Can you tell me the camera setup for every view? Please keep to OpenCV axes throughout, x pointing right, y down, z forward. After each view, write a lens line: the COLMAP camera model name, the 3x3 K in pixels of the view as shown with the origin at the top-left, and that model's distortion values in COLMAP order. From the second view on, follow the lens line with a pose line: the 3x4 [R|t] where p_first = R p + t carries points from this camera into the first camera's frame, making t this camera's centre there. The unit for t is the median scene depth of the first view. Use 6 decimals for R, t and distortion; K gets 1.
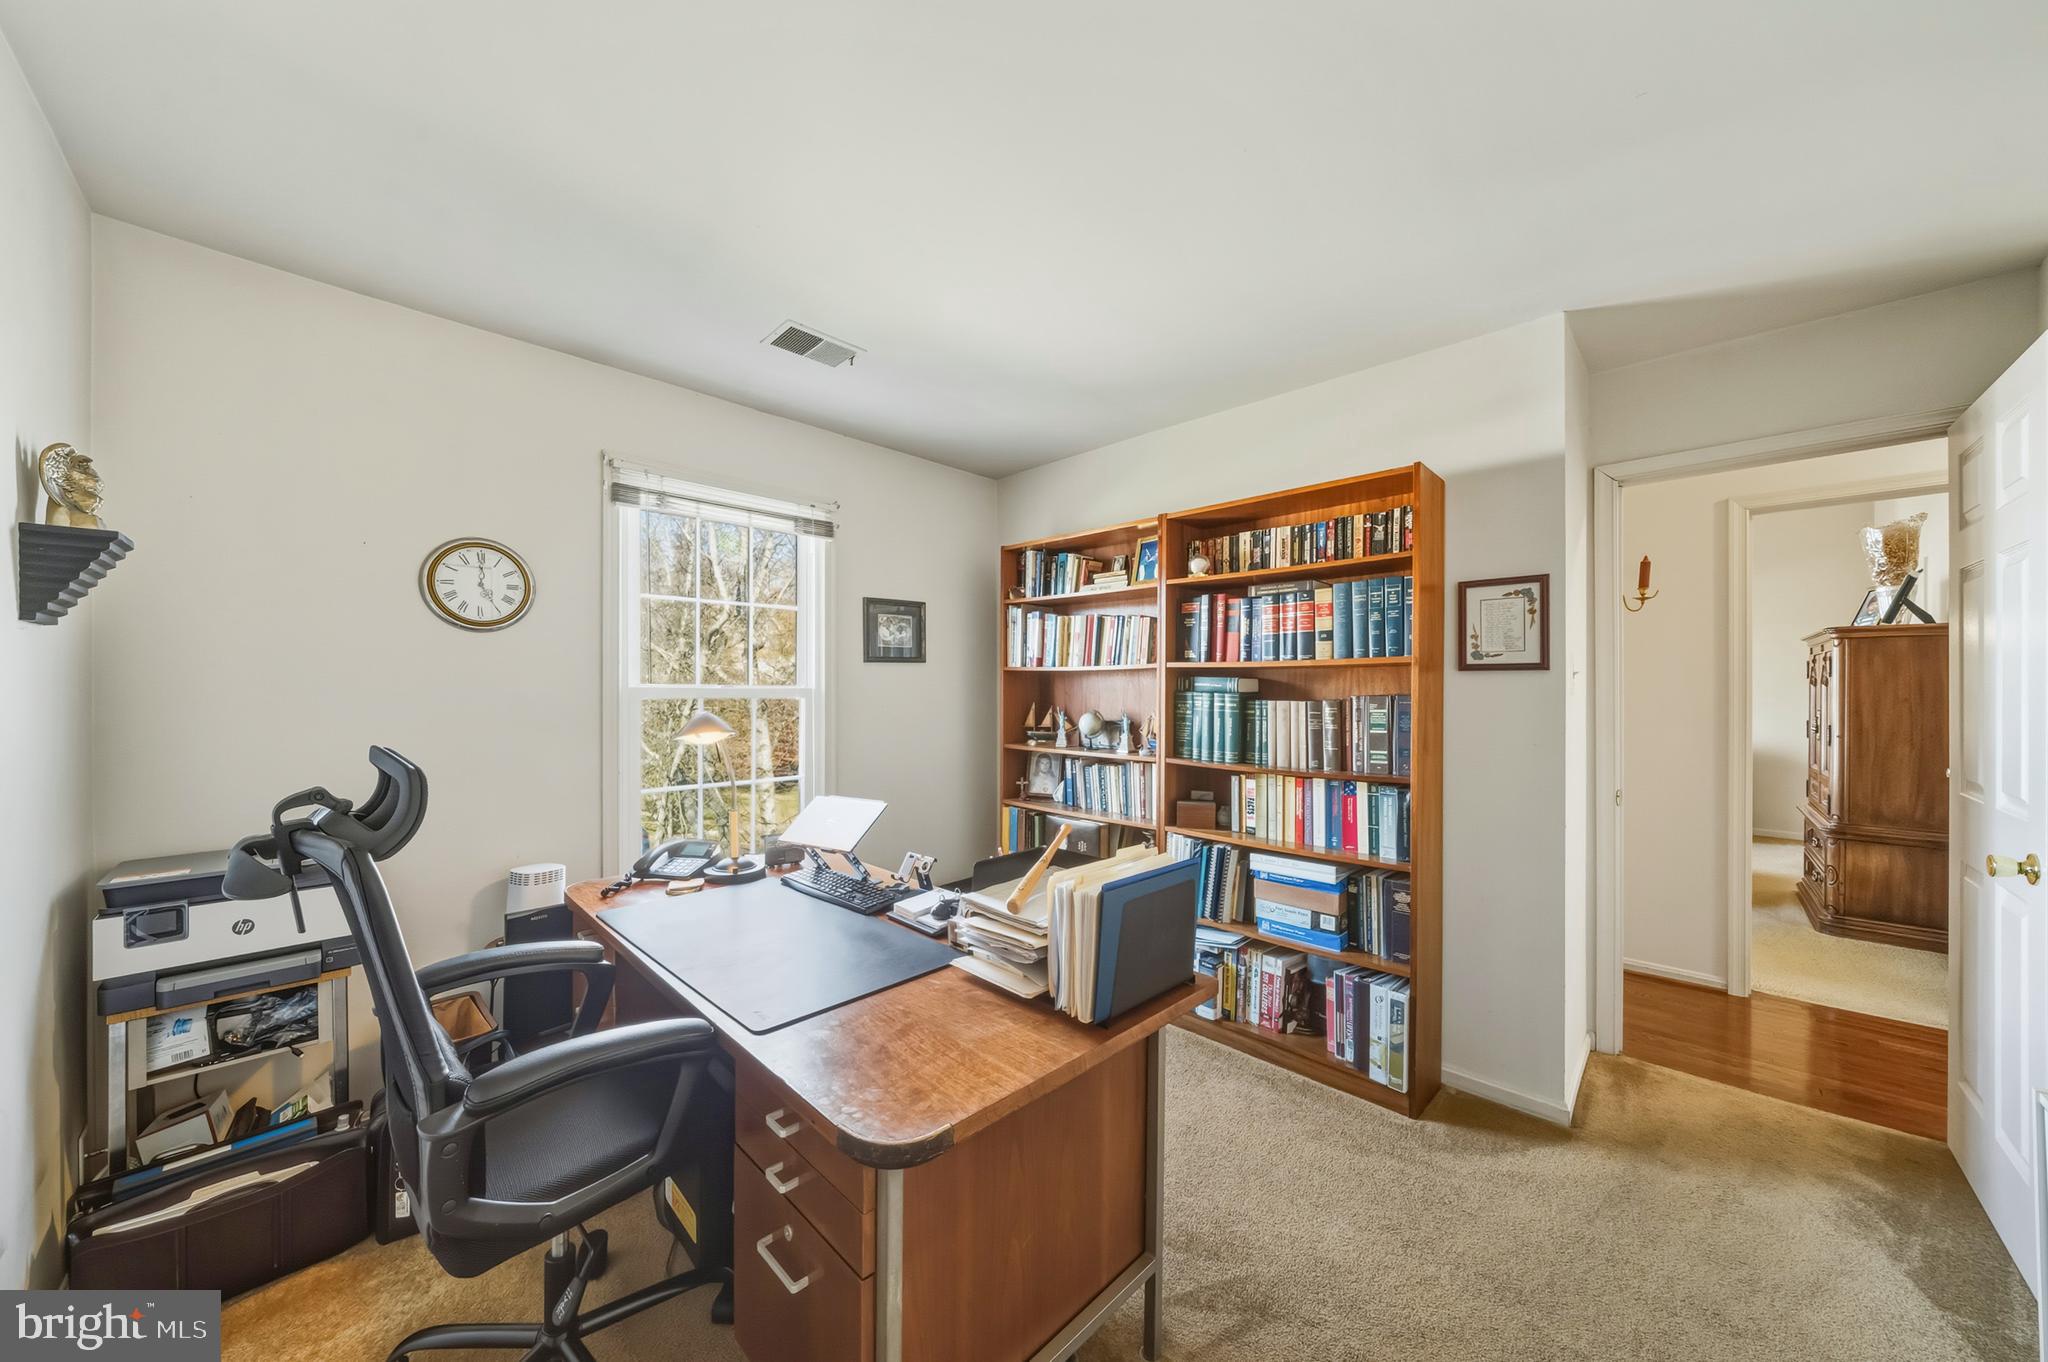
lens RADIAL K [[709.3, 0, 1016.6], [0, 709.3, 693.3], [0, 0, 1]] dist [-0.001133, -0.000155]
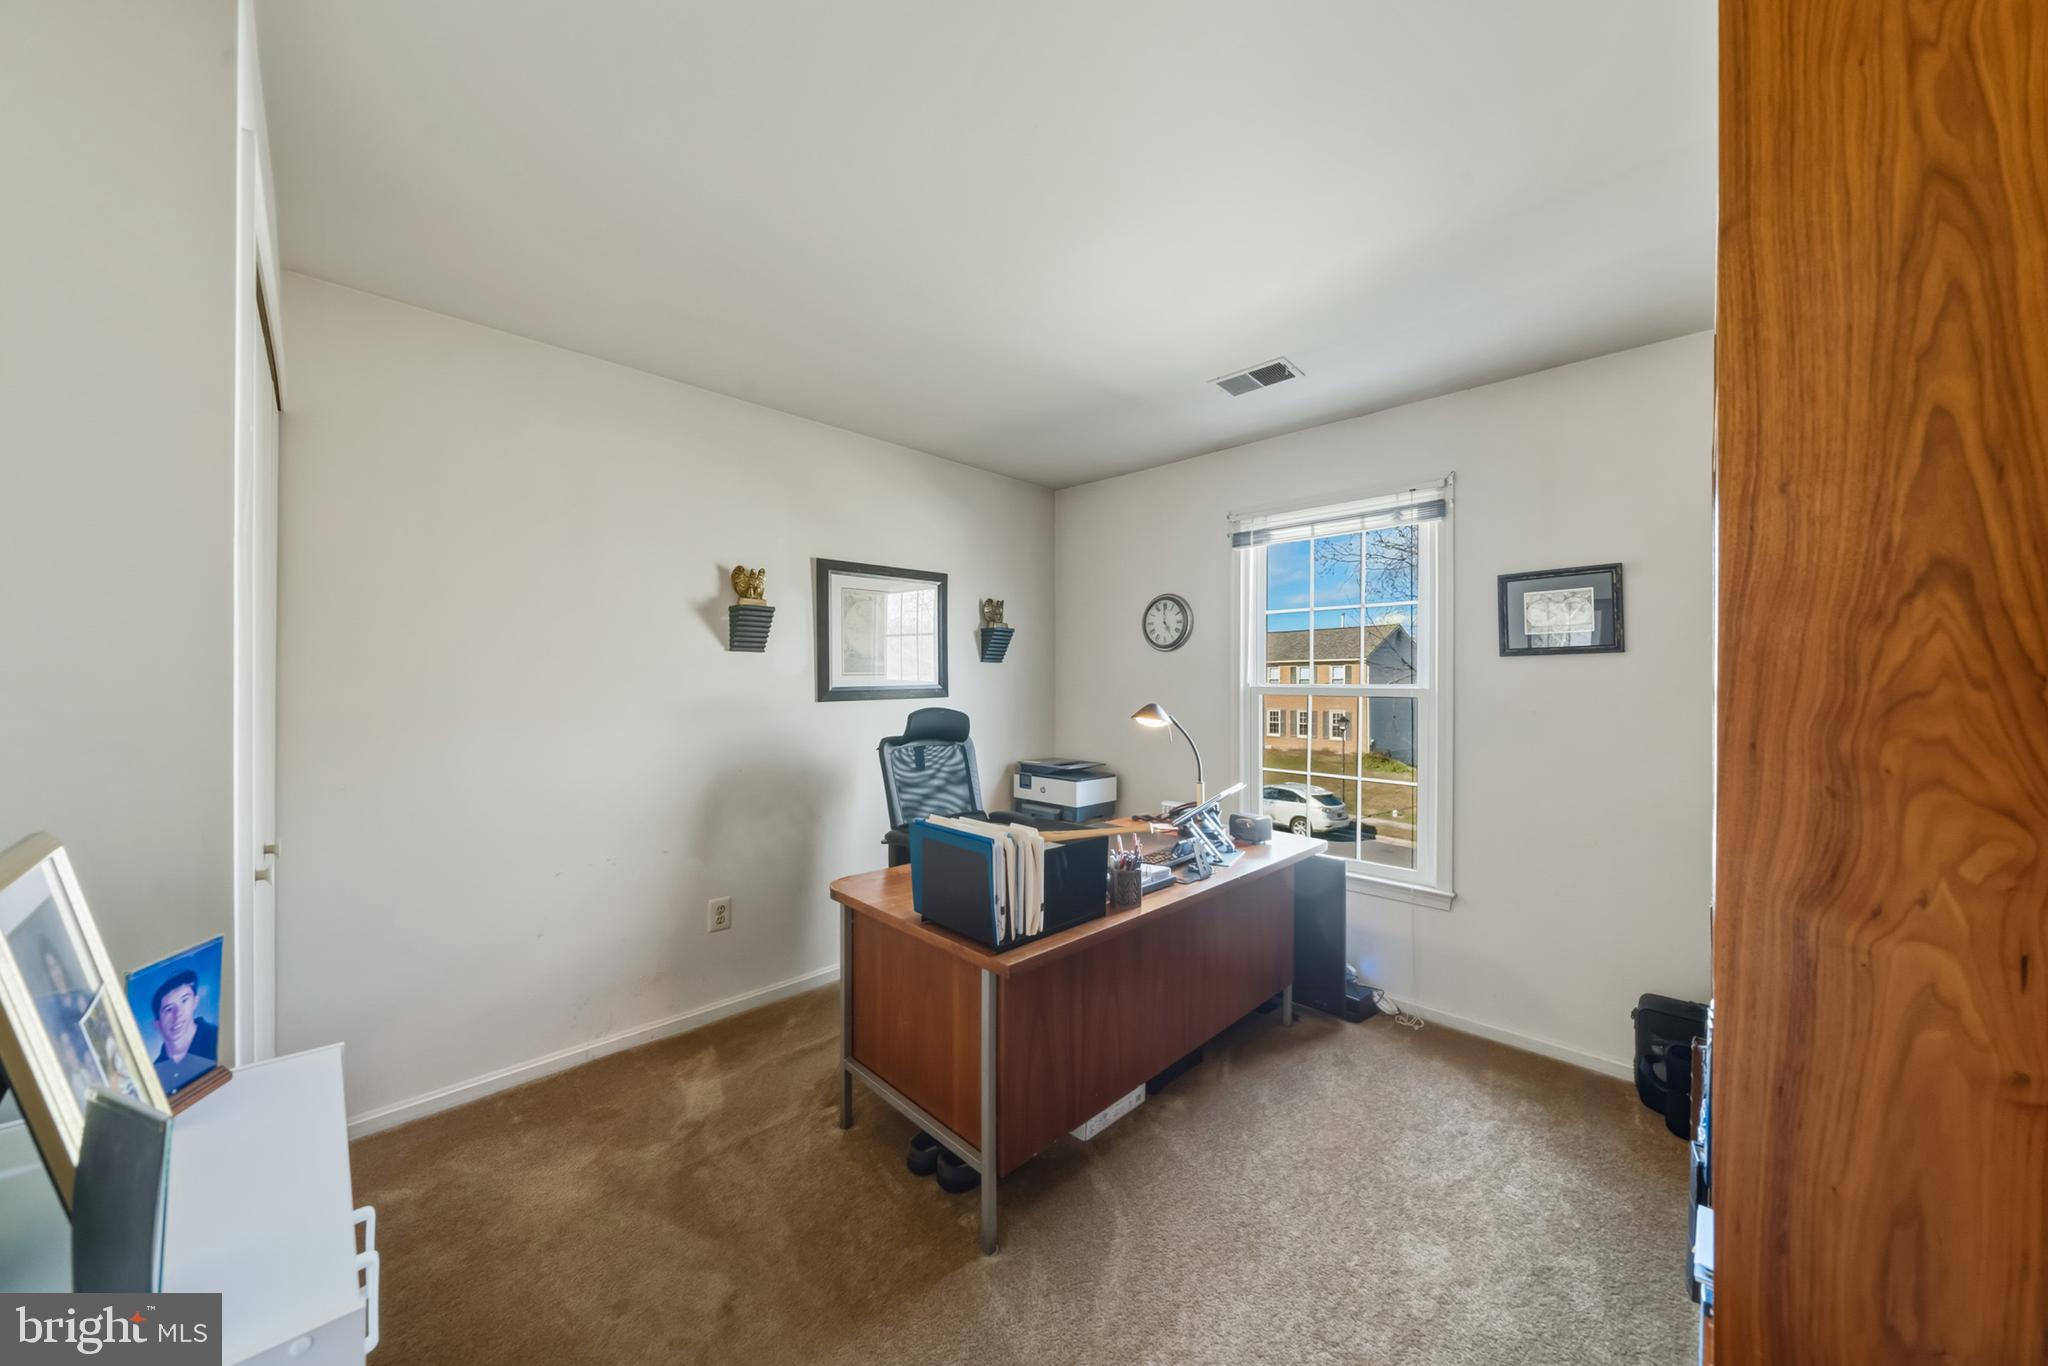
lens RADIAL K [[709.3, 0, 1016.6], [0, 709.3, 695.3], [0, 0, 1]] dist [-0.001133, -0.000155]
pose [[-0.012843, 0.021621, -0.999684, 0.862432], [-0.008129, 0.999731, 0.021726, -0.019436], [0.999884, 0.008405, -0.012663, 0.673050]]
